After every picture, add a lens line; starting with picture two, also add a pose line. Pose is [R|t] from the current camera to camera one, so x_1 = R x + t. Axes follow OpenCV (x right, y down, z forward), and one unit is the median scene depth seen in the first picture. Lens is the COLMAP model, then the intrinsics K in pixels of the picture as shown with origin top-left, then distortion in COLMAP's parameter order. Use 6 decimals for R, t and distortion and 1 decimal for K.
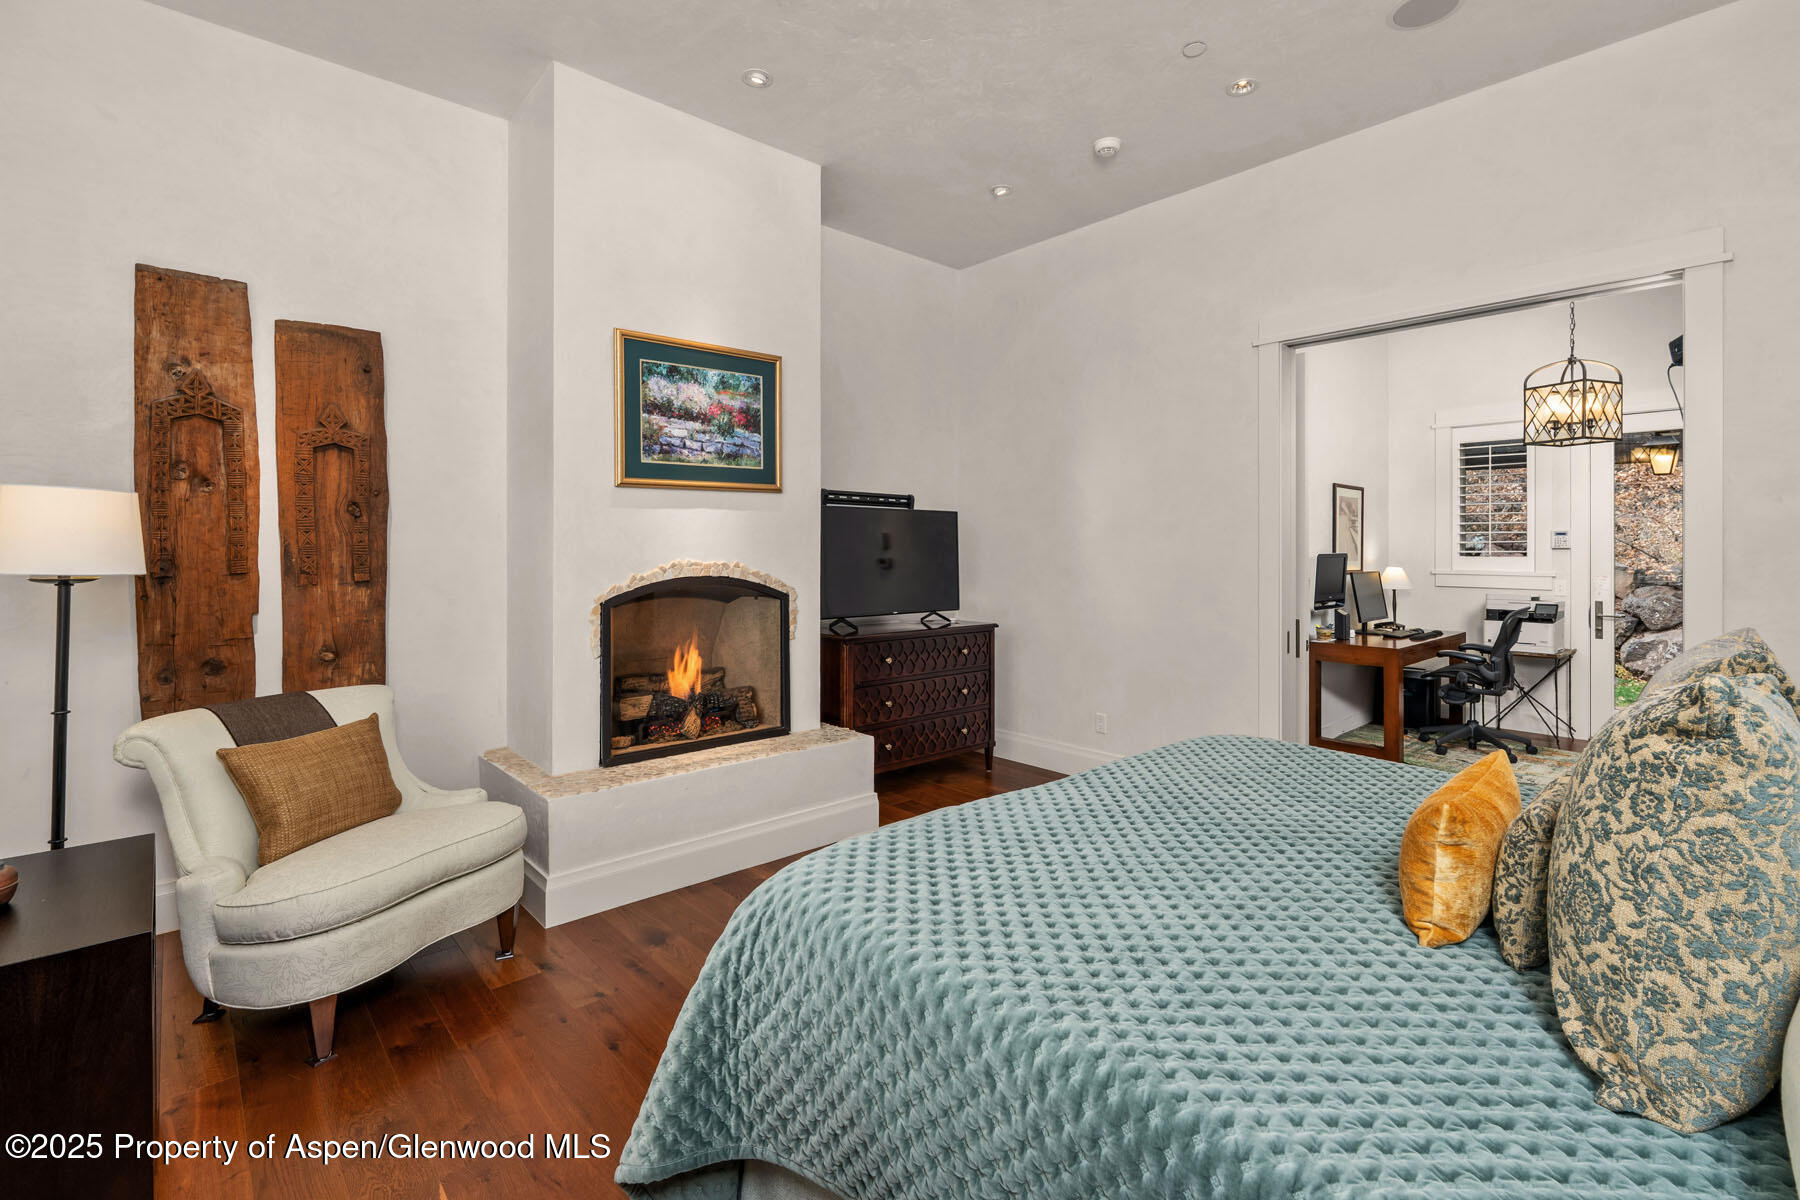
lens RADIAL K [[810.5, 0, 908.0], [0, 810.5, 548.2], [0, 0, 1]] dist [-0.002001, 0.000185]
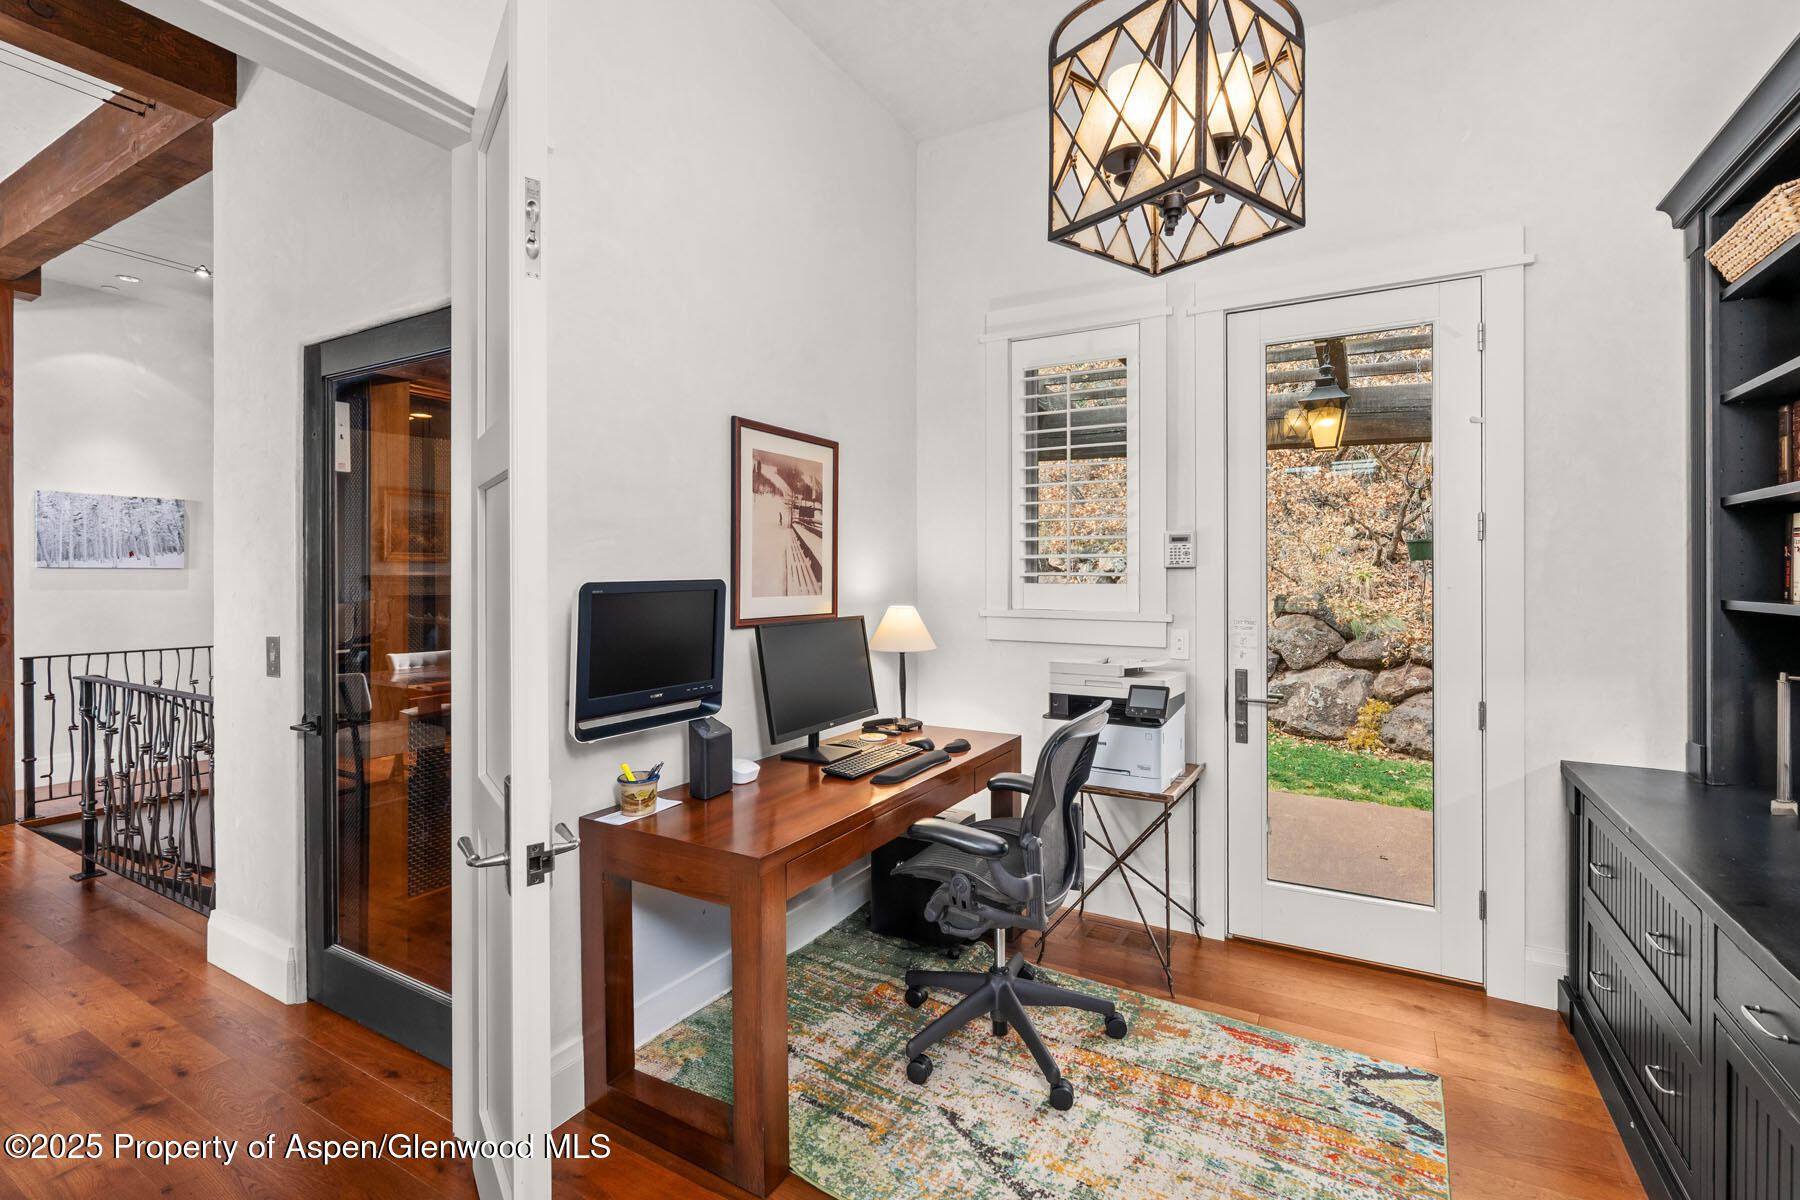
lens RADIAL K [[810.5, 0, 898.7], [0, 810.5, 587.4], [0, 0, 1]] dist [-0.002001, 0.000185]
pose [[0.953022, -0.007543, 0.302806, 0.477427], [0.002074, 0.999829, 0.018380, 0.002624], [-0.302893, -0.016889, 0.952875, 0.560379]]
